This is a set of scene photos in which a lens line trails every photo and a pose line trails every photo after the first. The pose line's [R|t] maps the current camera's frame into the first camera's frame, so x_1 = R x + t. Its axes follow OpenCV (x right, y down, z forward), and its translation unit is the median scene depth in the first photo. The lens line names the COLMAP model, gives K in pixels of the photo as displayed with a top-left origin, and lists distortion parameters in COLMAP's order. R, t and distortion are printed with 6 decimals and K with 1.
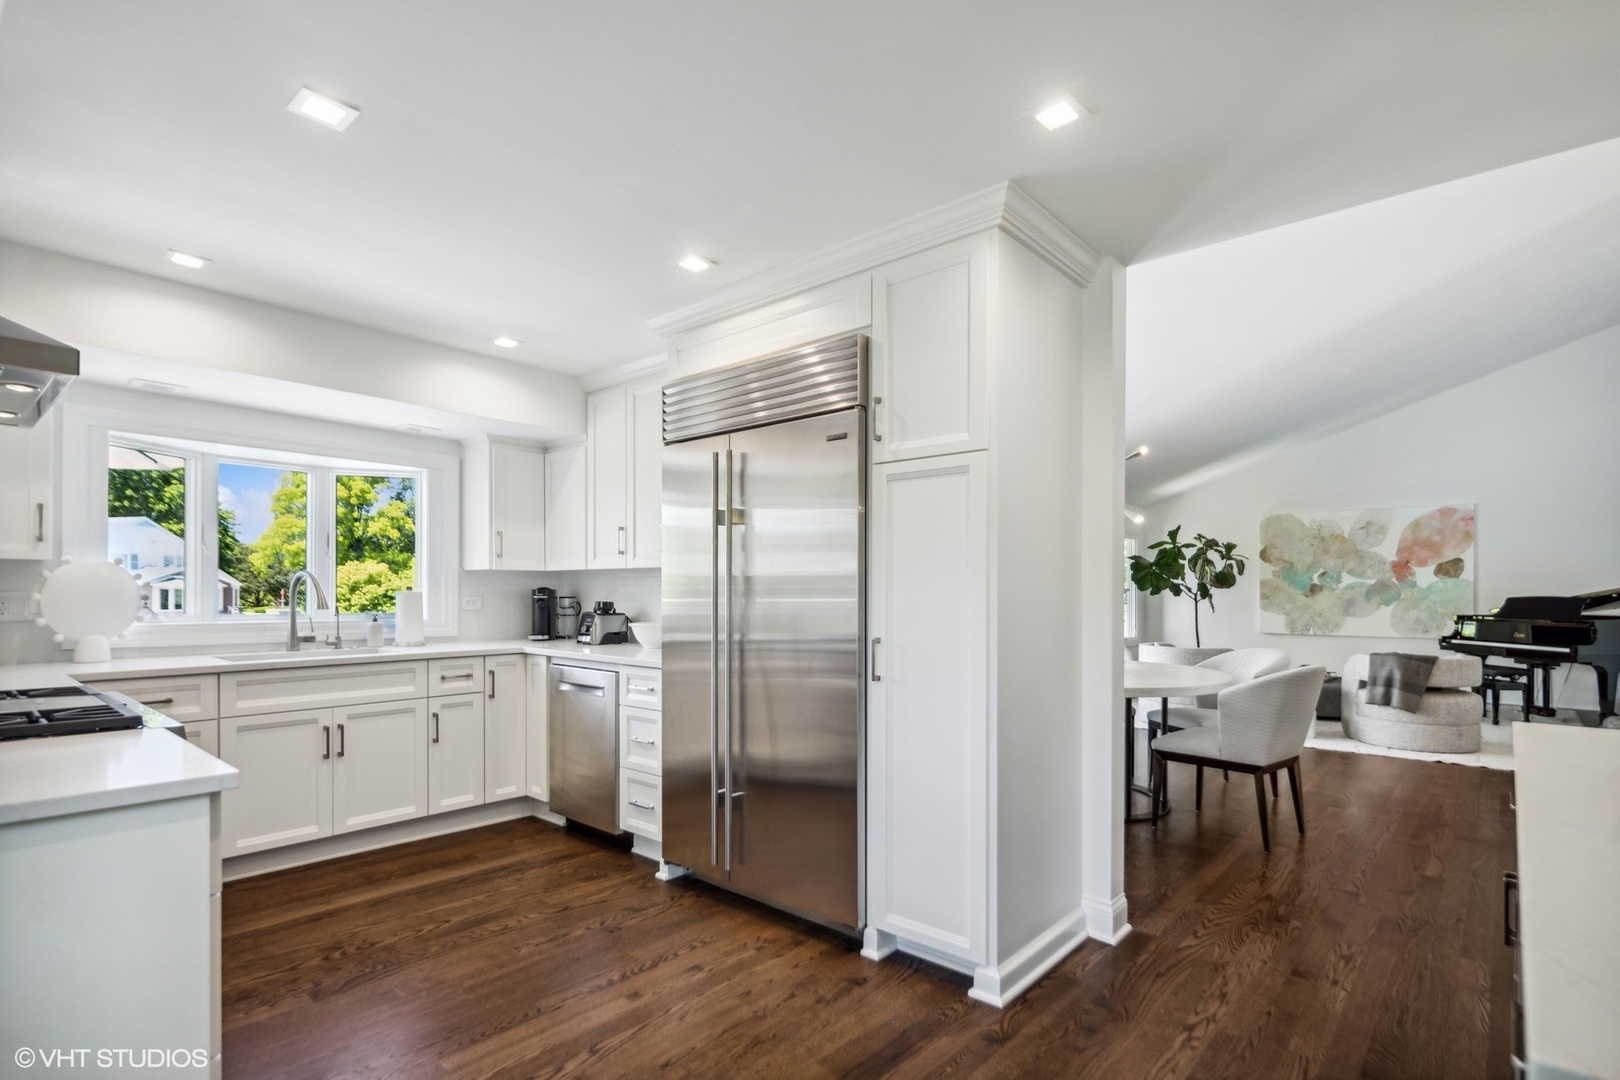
lens RADIAL K [[796.7, 0, 812.8], [0, 796.7, 585.9], [0, 0, 1]] dist [-0.000141, -0.000959]
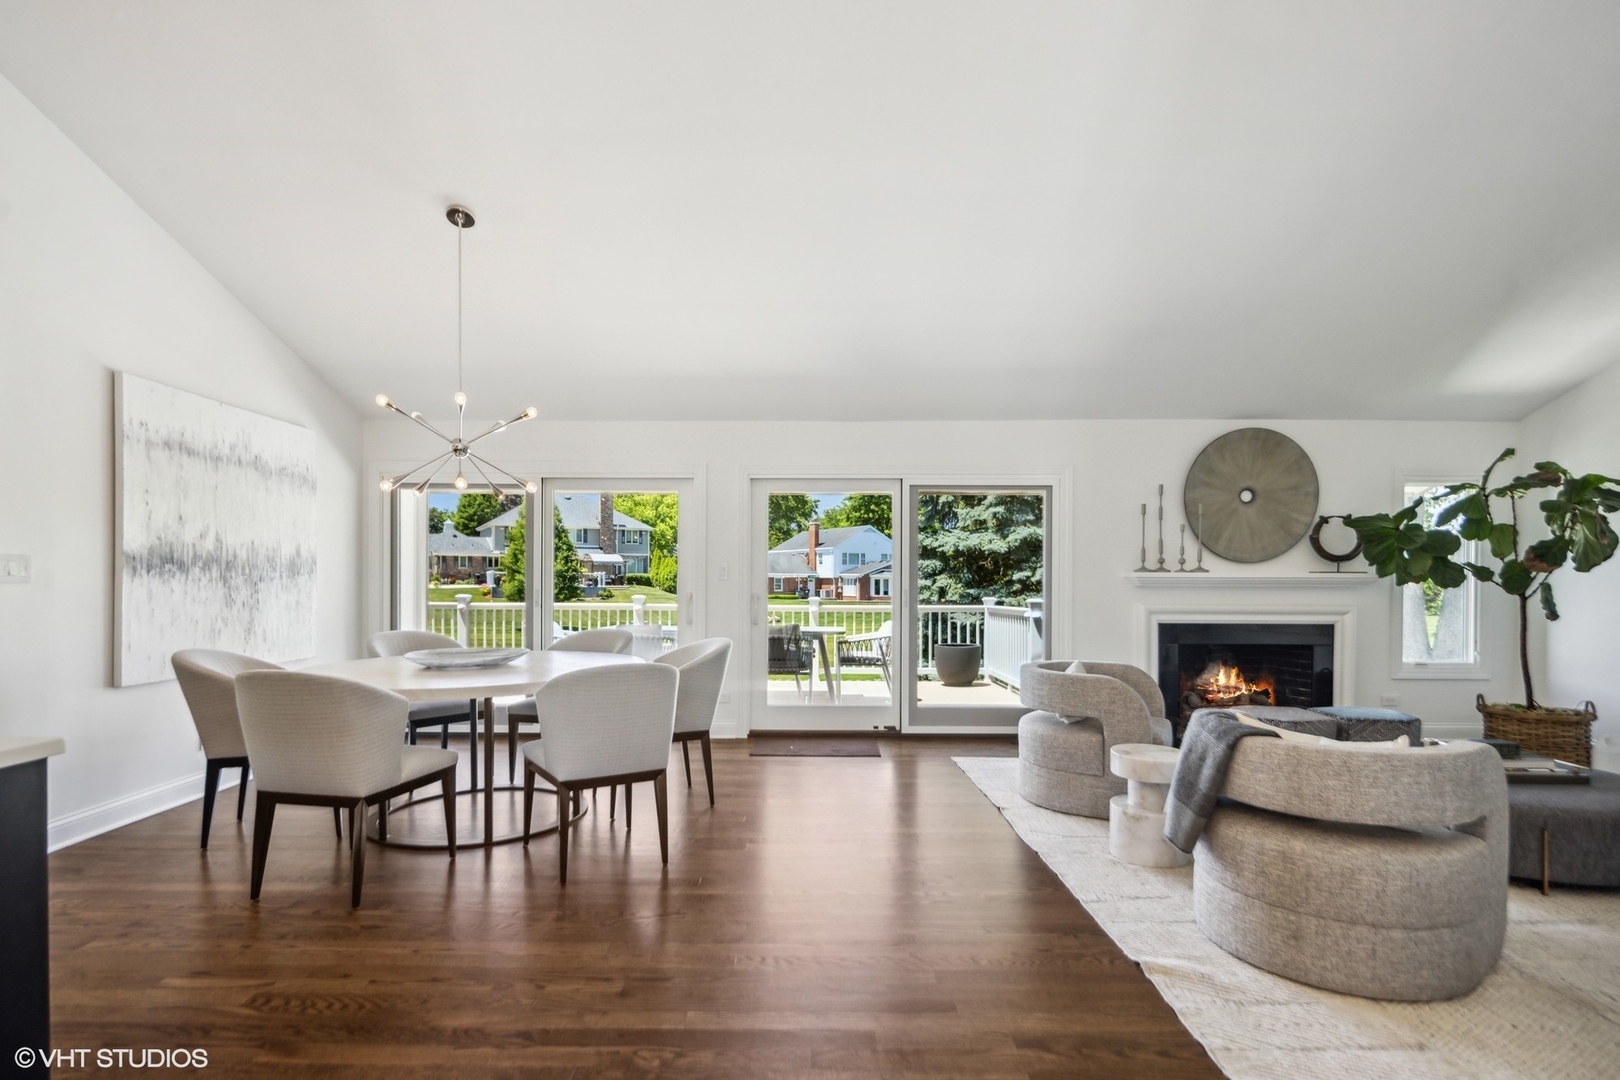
lens RADIAL K [[796.7, 0, 812.8], [0, 796.7, 585.9], [0, 0, 1]] dist [-0.000141, -0.000959]
pose [[0.652389, 0.002584, -0.757880, 0.109705], [0.007755, 0.999919, 0.010085, 0.000583], [0.757845, -0.012456, 0.652316, 0.063711]]
